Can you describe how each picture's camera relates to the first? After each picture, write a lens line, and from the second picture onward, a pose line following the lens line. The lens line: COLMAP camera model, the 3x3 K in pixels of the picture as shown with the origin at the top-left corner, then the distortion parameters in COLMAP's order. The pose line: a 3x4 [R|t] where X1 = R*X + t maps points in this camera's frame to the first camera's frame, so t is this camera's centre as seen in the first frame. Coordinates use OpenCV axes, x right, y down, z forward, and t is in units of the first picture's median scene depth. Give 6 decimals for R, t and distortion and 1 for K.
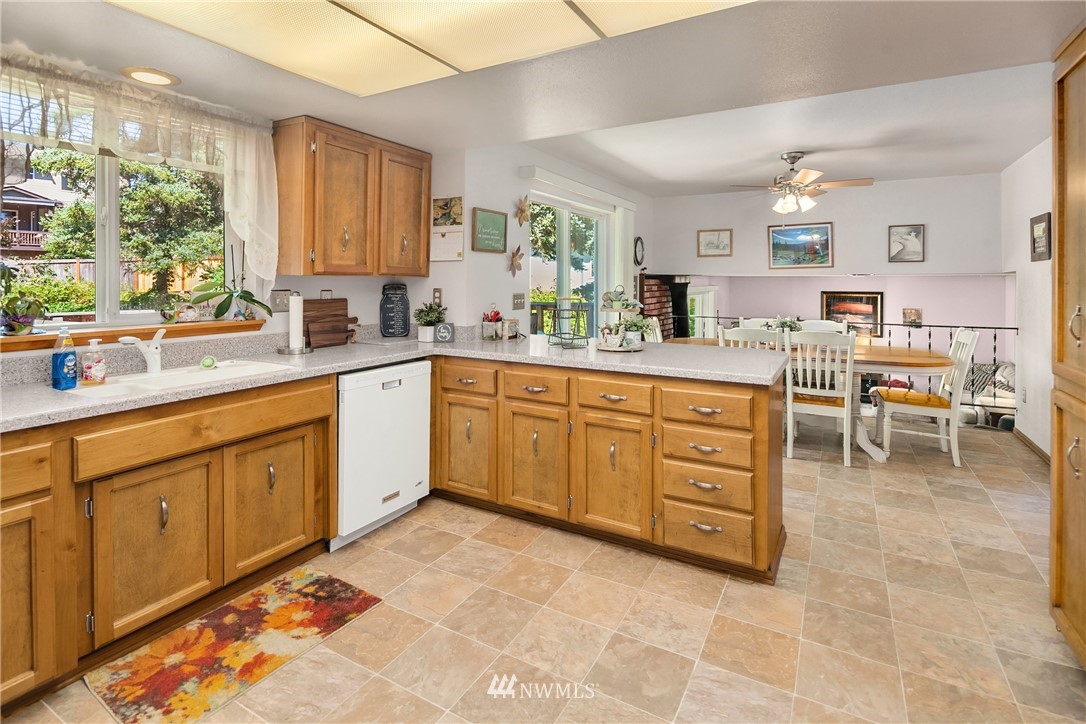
lens RADIAL K [[537.3, 0, 543.3], [0, 537.3, 307.5], [0, 0, 1]] dist [0.013295, 0.000072]
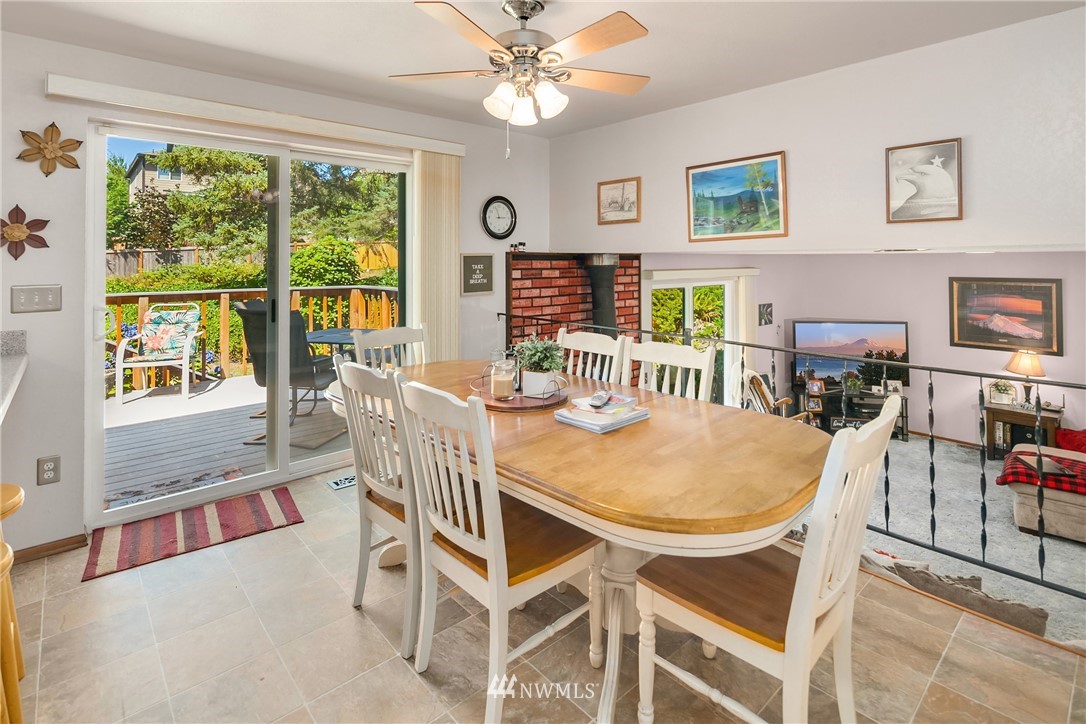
lens RADIAL K [[538.7, 0, 541.8], [0, 538.7, 256.2], [0, 0, 1]] dist [-0.001316, 0.000059]
pose [[0.946385, -0.008367, -0.322932, 0.399391], [-0.011310, 0.998193, -0.059008, -0.017852], [0.322842, 0.059497, 0.944581, 0.358027]]
